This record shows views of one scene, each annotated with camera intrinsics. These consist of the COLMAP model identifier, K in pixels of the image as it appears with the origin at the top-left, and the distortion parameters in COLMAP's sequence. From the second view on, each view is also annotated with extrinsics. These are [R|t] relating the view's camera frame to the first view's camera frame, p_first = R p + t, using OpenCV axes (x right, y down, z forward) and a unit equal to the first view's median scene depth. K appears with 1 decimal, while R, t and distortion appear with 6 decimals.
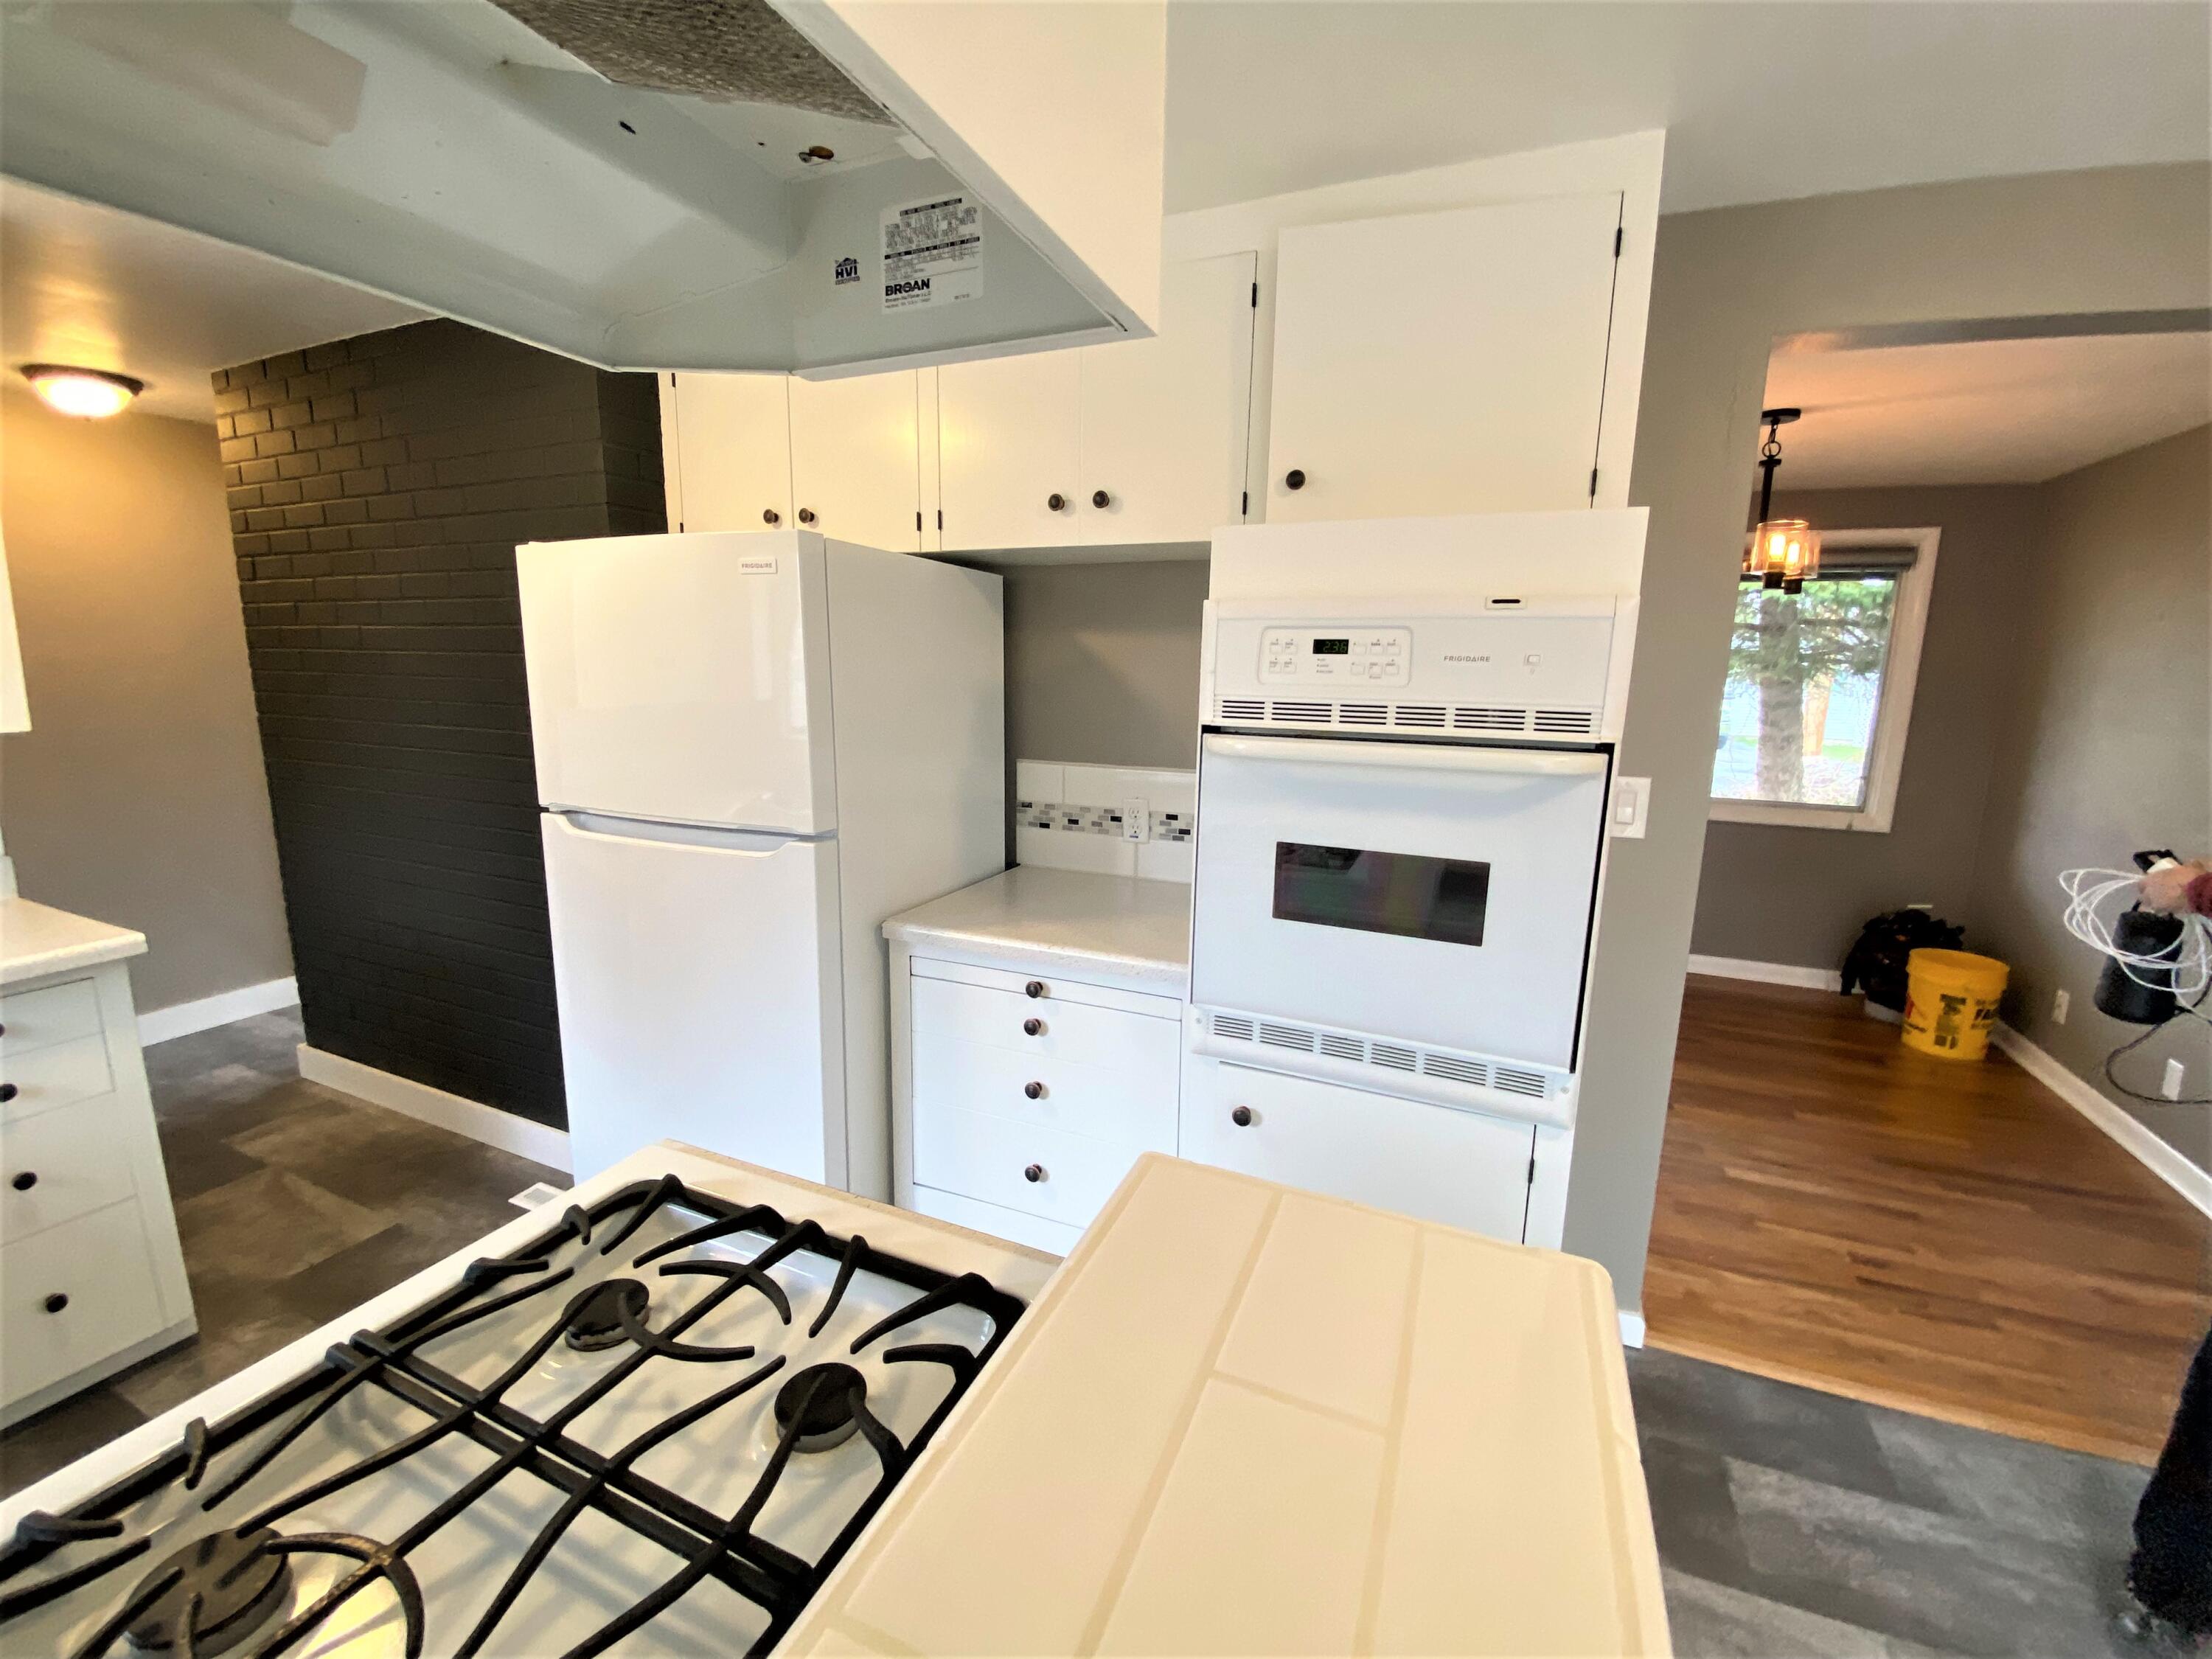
lens RADIAL K [[896.4, 0, 1106.6], [0, 896.4, 825.3], [0, 0, 1]] dist [0.051009, -0.040905]
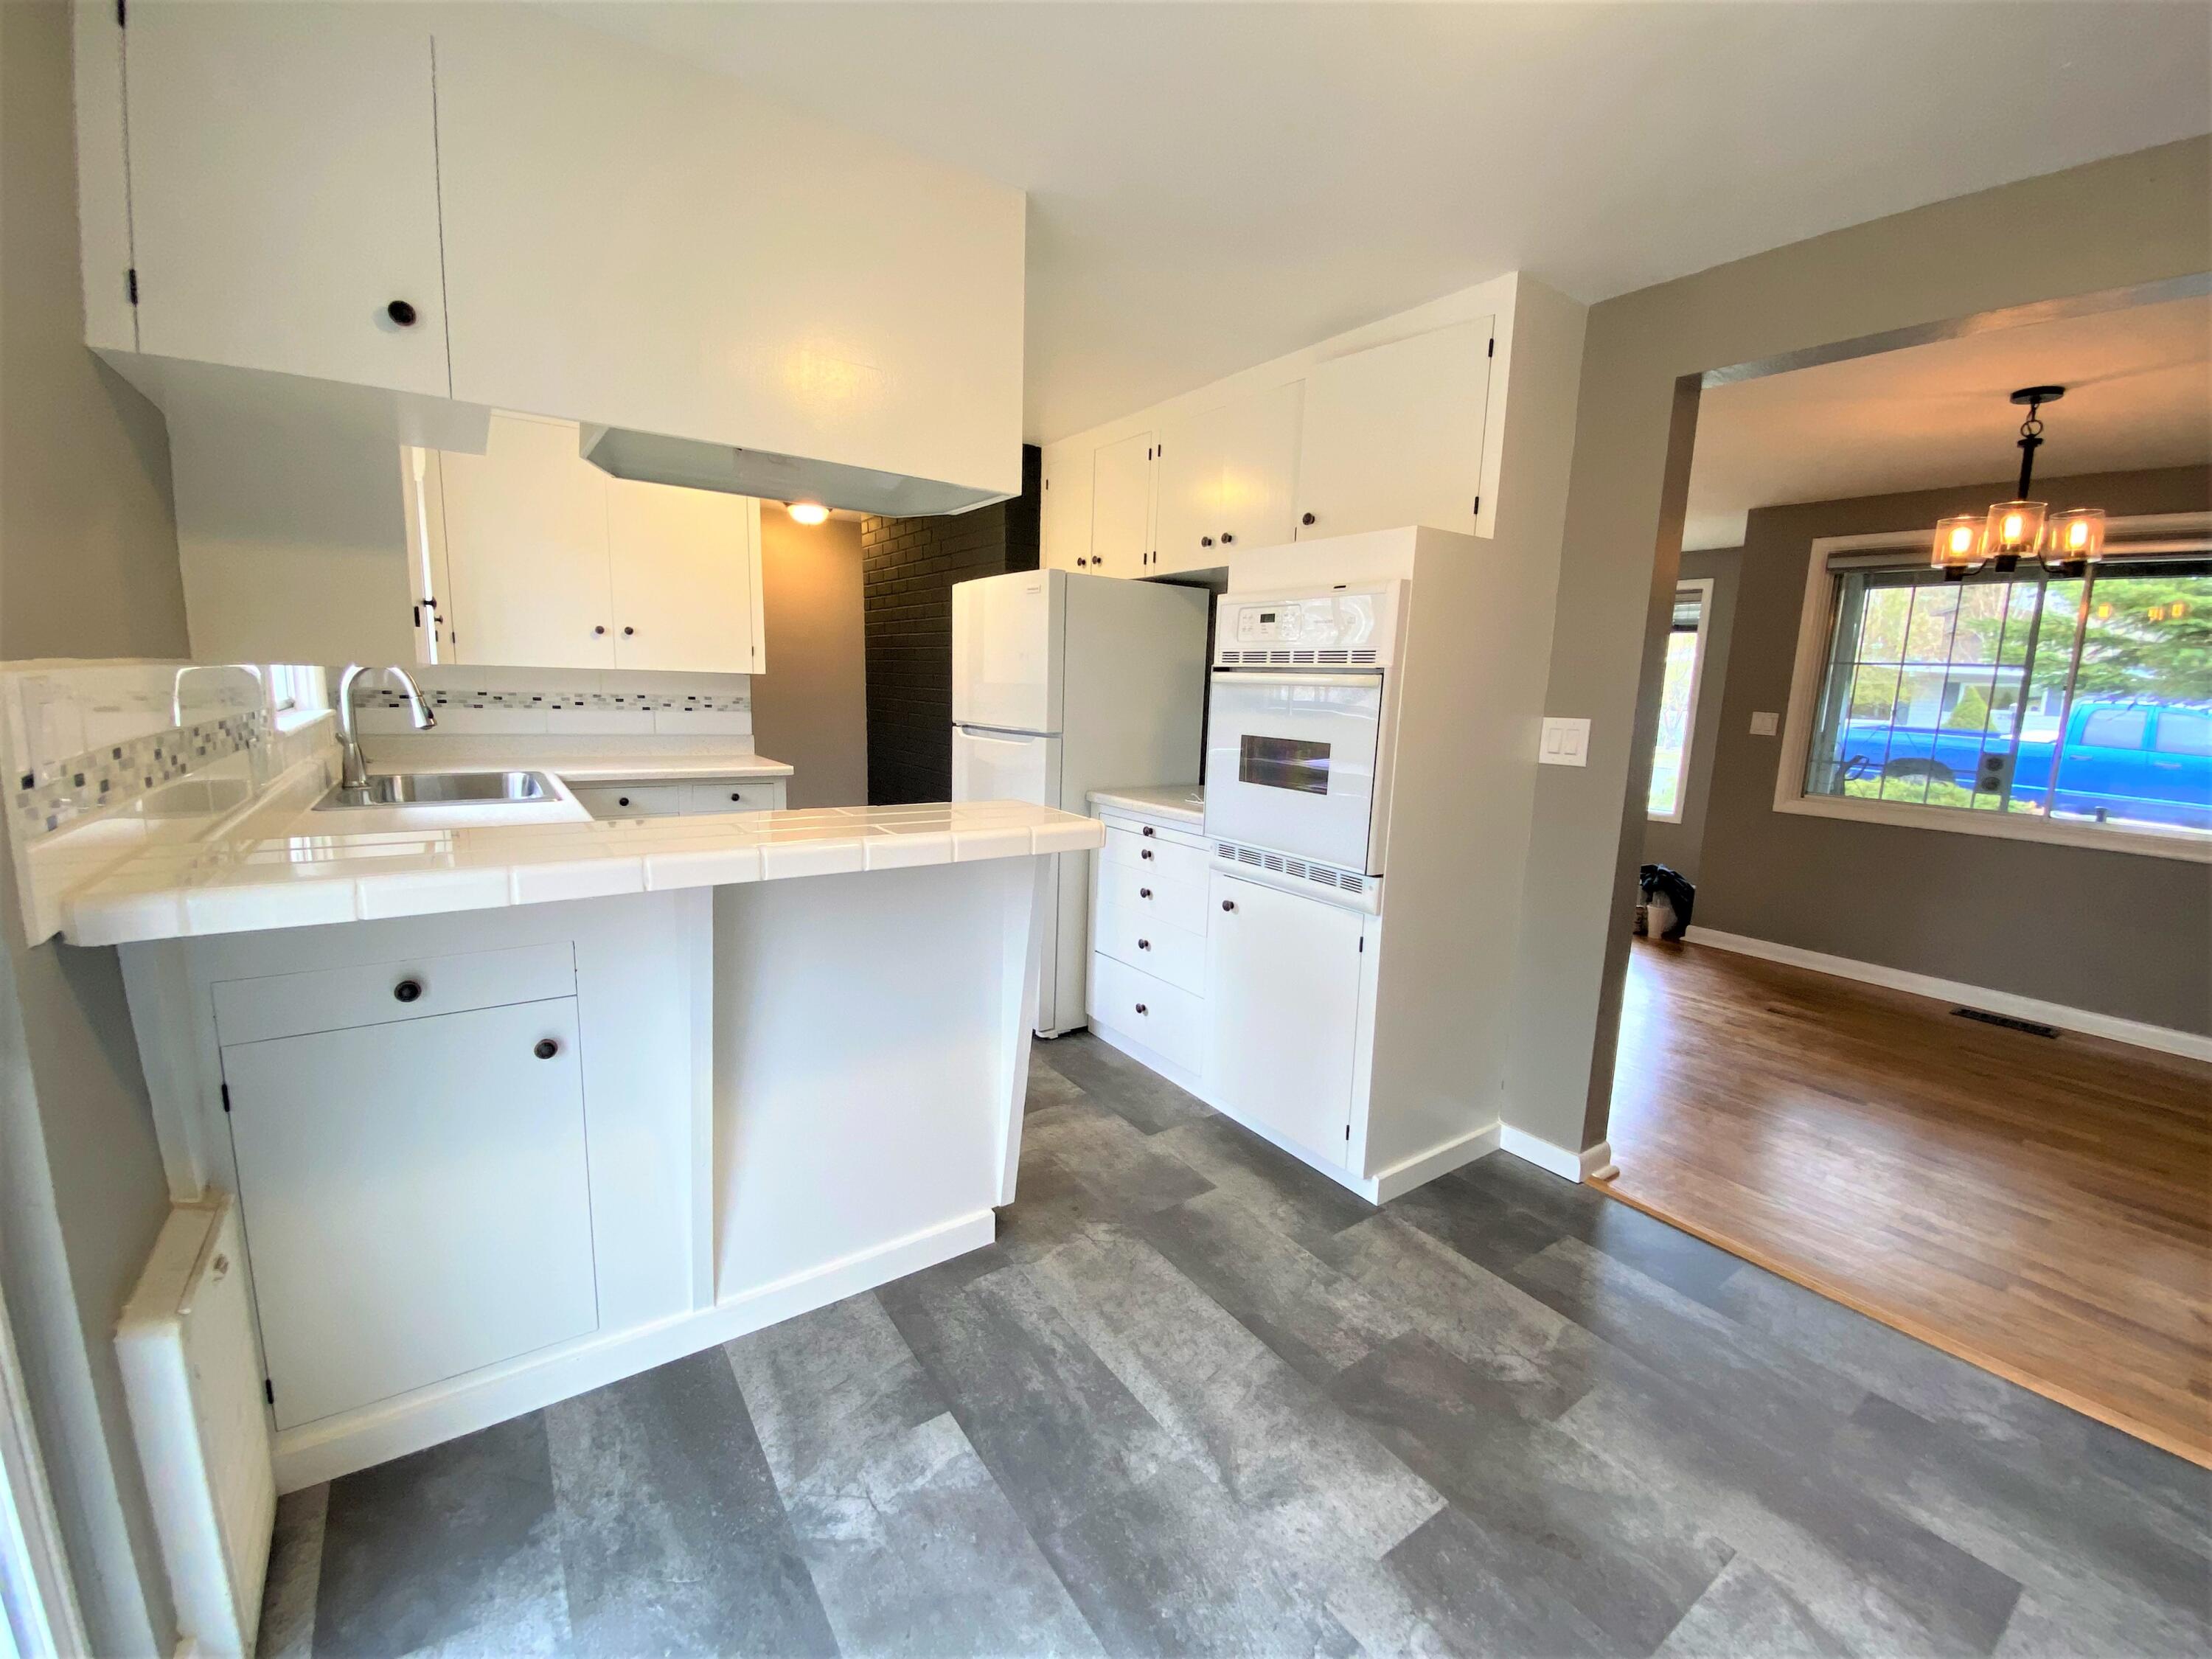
lens RADIAL K [[896.6, 0, 1101.8], [0, 896.6, 828.1], [0, 0, 1]] dist [0.059350, -0.041389]
pose [[0.851433, 0.093795, -0.516008, 0.714766], [-0.109595, 0.993976, -0.000160, 0.186427], [0.512885, 0.056688, 0.856584, -0.488343]]
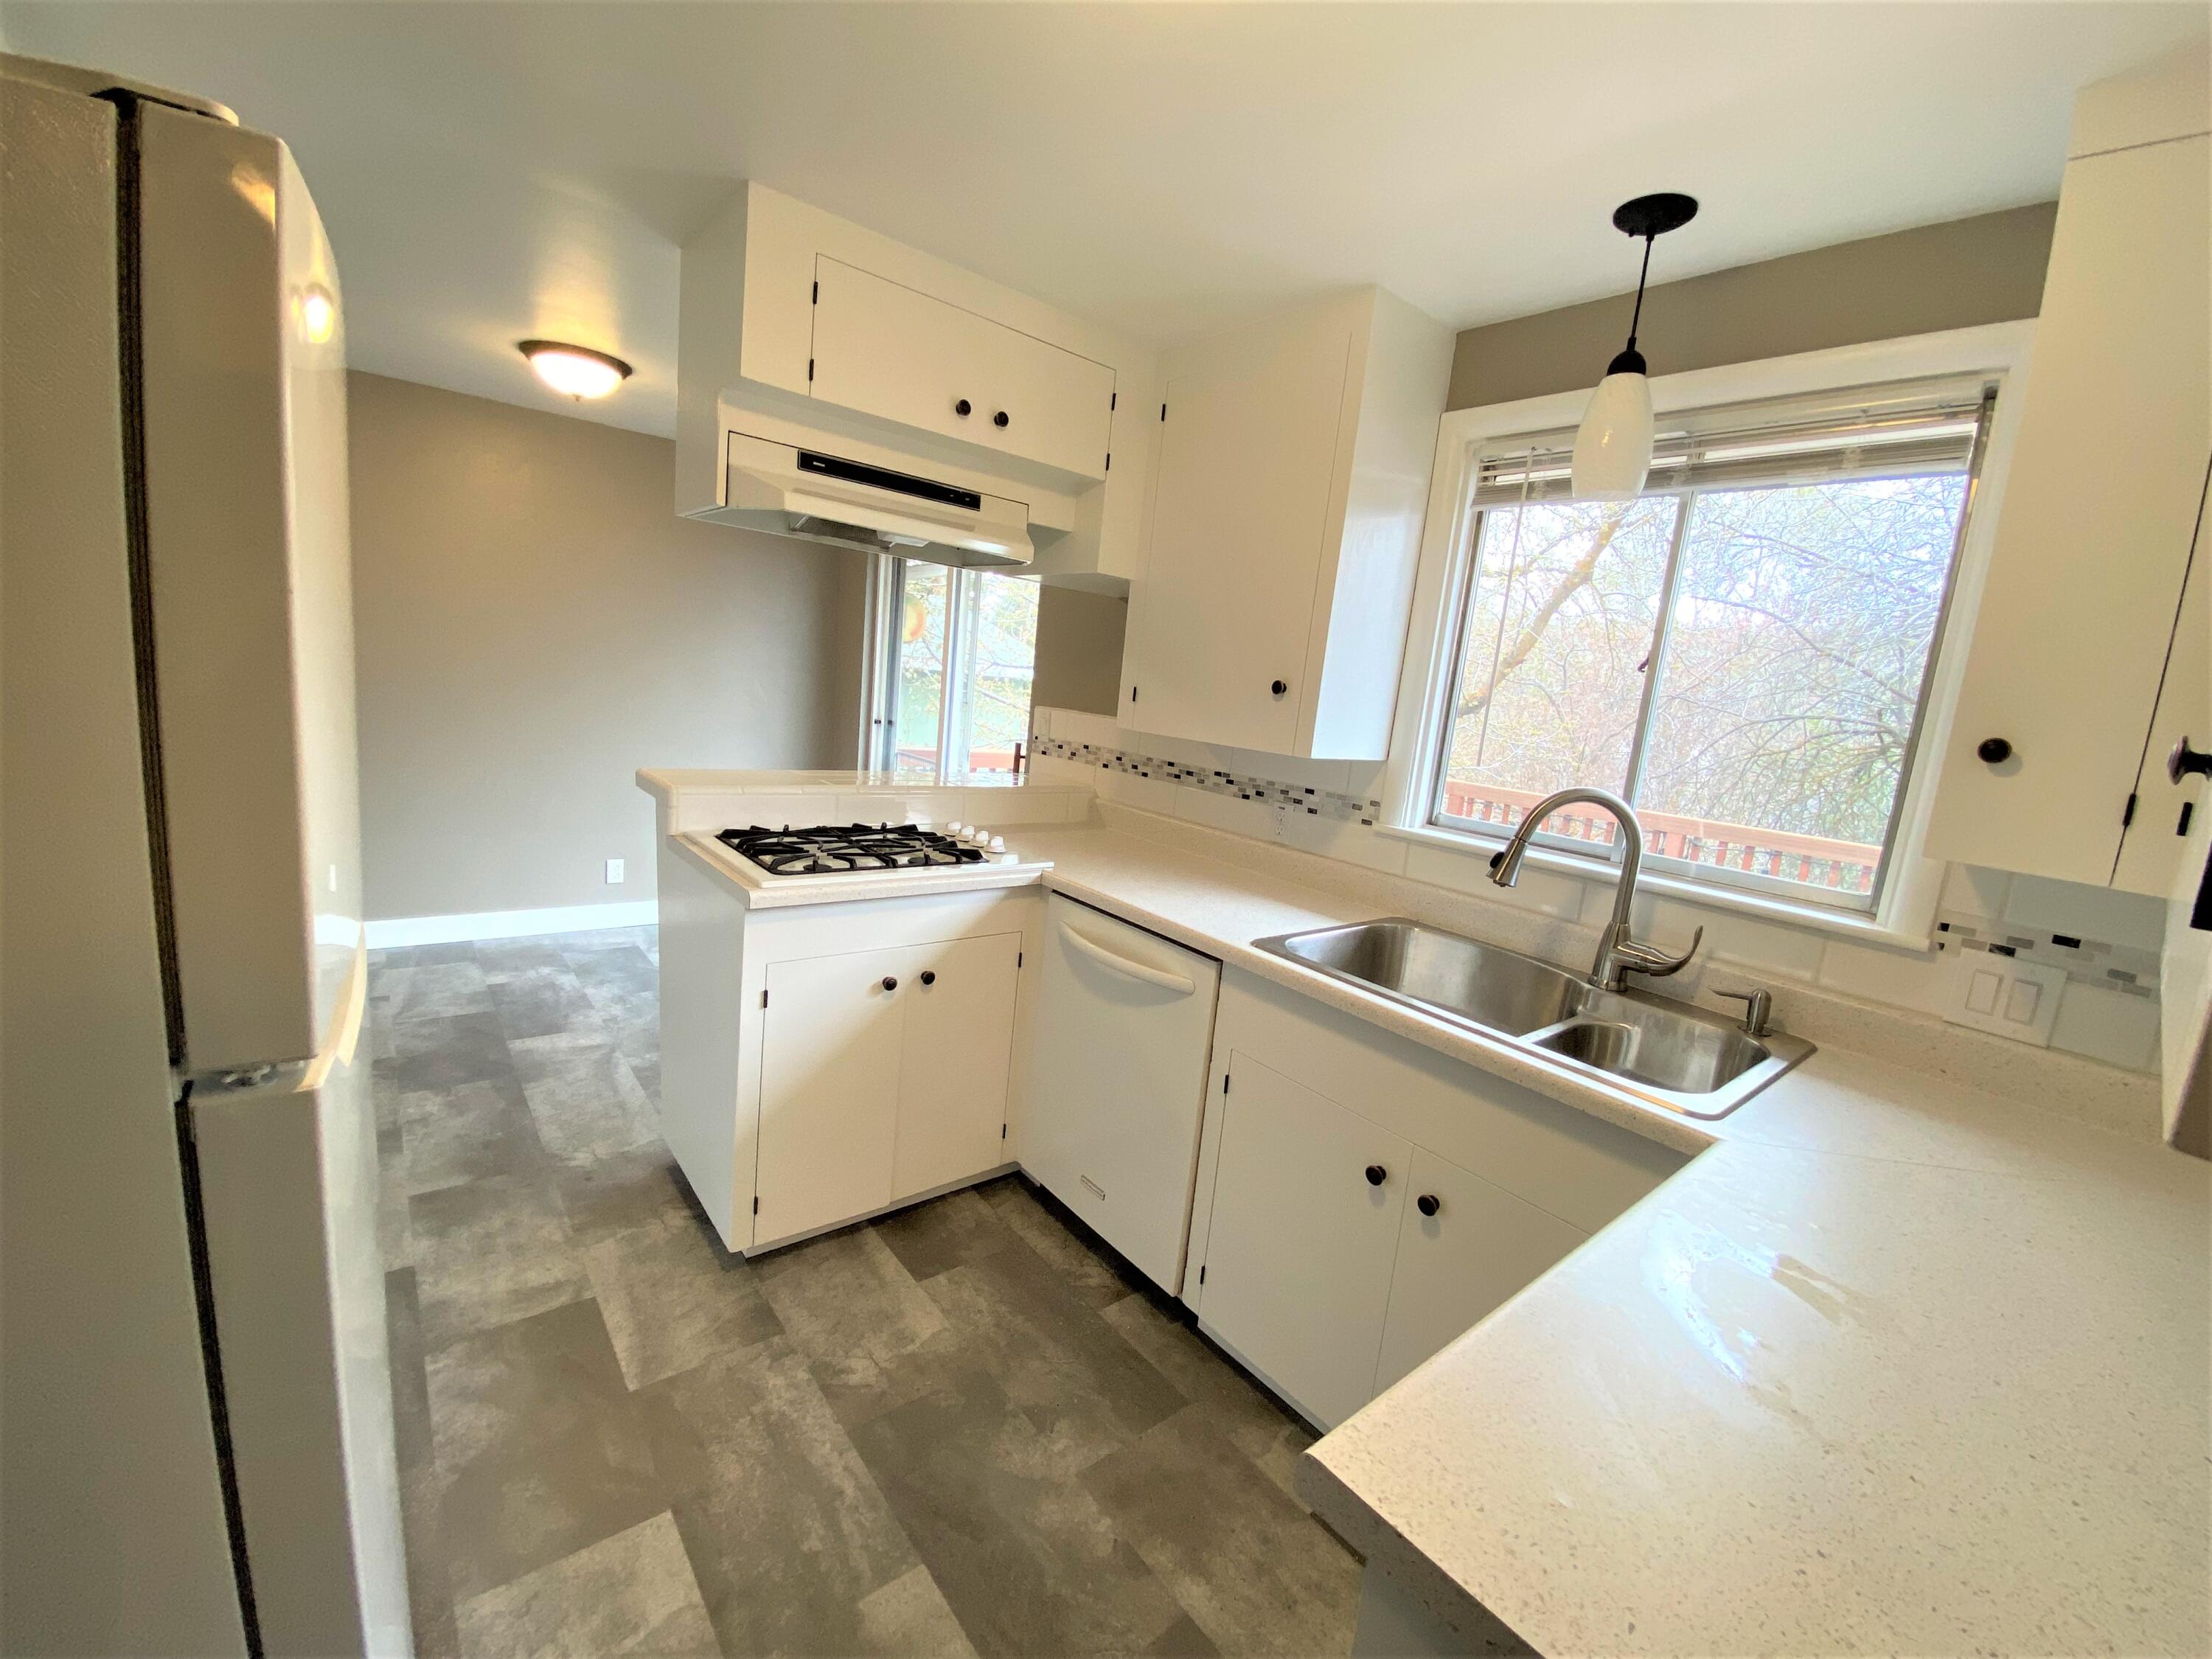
lens RADIAL K [[915.4, 0, 1101.7], [0, 915.4, 804.2], [0, 0, 1]] dist [0.061163, -0.044916]
pose [[-0.881330, -0.163915, 0.443158, -1.123403], [-0.026027, 0.953316, 0.300850, -0.238616], [-0.471784, 0.253614, -0.844453, 1.293461]]
